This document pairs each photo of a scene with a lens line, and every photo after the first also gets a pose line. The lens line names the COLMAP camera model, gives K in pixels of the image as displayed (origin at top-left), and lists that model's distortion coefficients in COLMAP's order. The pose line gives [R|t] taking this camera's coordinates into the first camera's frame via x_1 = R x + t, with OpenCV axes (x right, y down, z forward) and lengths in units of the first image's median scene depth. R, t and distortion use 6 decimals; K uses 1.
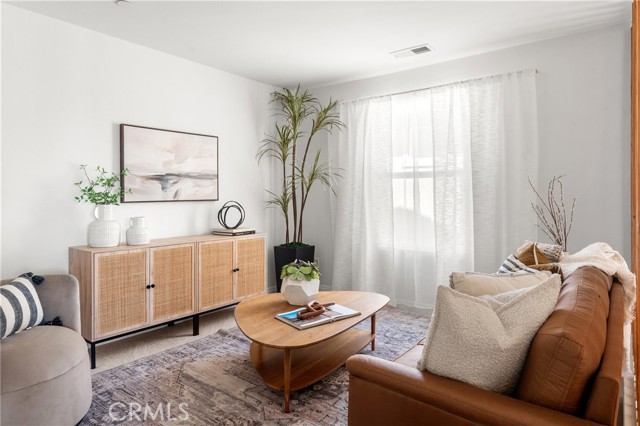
lens RADIAL K [[393.0, 0, 320.8], [0, 393.0, 208.4], [0, 0, 1]] dist [0.005956, -0.001801]
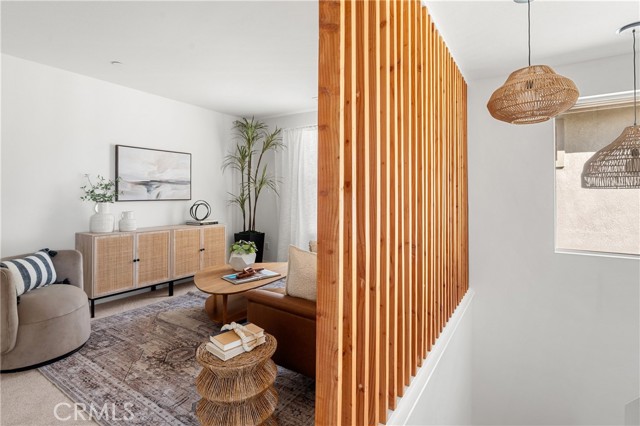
lens RADIAL K [[314.0, 0, 314.0], [0, 314.0, 201.6], [0, 0, 1]] dist [0.006300, 0.000162]
pose [[0.997073, 0.000144, 0.076453, 0.110651], [0.001164, 0.999854, -0.017065, 0.006577], [-0.076444, 0.017104, 0.996927, -0.169284]]
